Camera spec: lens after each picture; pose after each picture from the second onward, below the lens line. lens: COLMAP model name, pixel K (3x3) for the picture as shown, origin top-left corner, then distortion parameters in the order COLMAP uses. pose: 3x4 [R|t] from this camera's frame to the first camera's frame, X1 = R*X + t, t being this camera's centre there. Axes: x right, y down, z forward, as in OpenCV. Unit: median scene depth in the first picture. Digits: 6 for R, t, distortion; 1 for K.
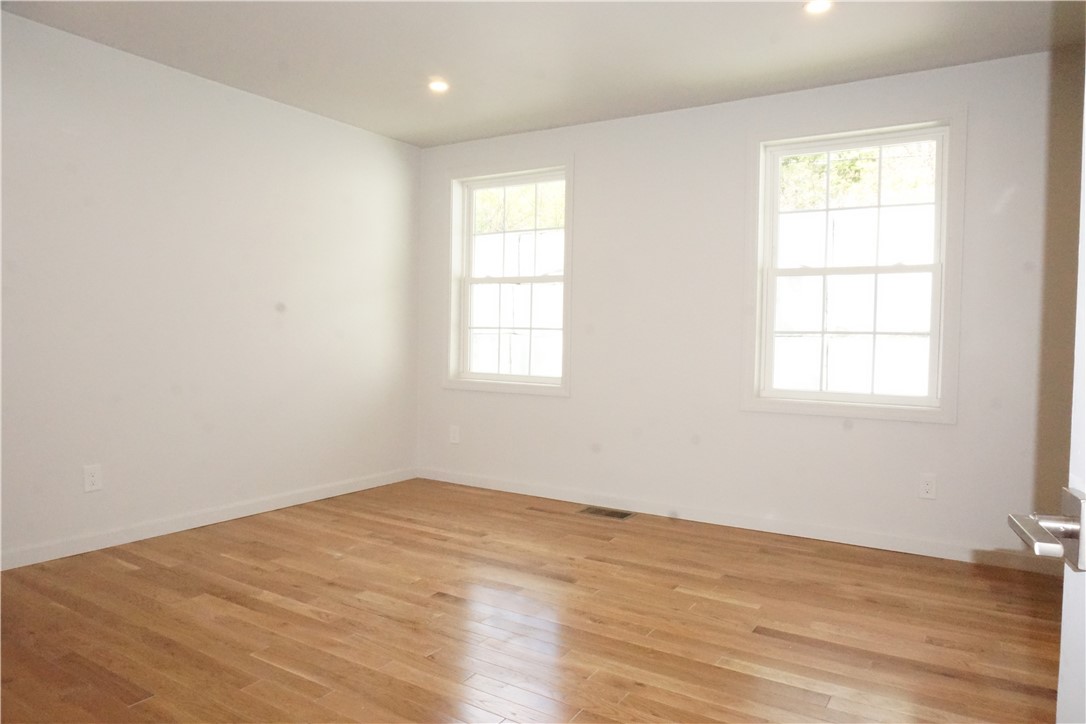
lens RADIAL K [[725.5, 0, 544.8], [0, 725.5, 364.5], [0, 0, 1]] dist [-0.036571, 0.027307]
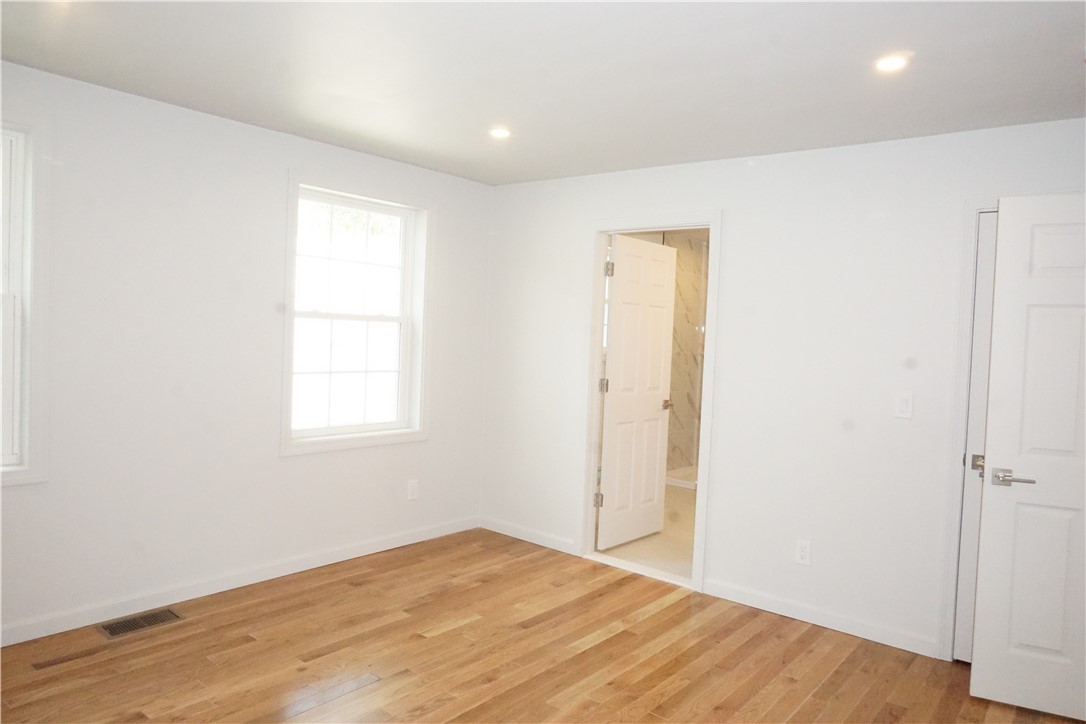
lens RADIAL K [[725.5, 0, 539.0], [0, 725.5, 362.5], [0, 0, 1]] dist [-0.036571, 0.027307]
pose [[0.106302, -0.043453, 0.993384, -0.800853], [-0.010258, 0.998944, 0.044794, -0.133721], [-0.994281, -0.014951, 0.105744, 0.698056]]
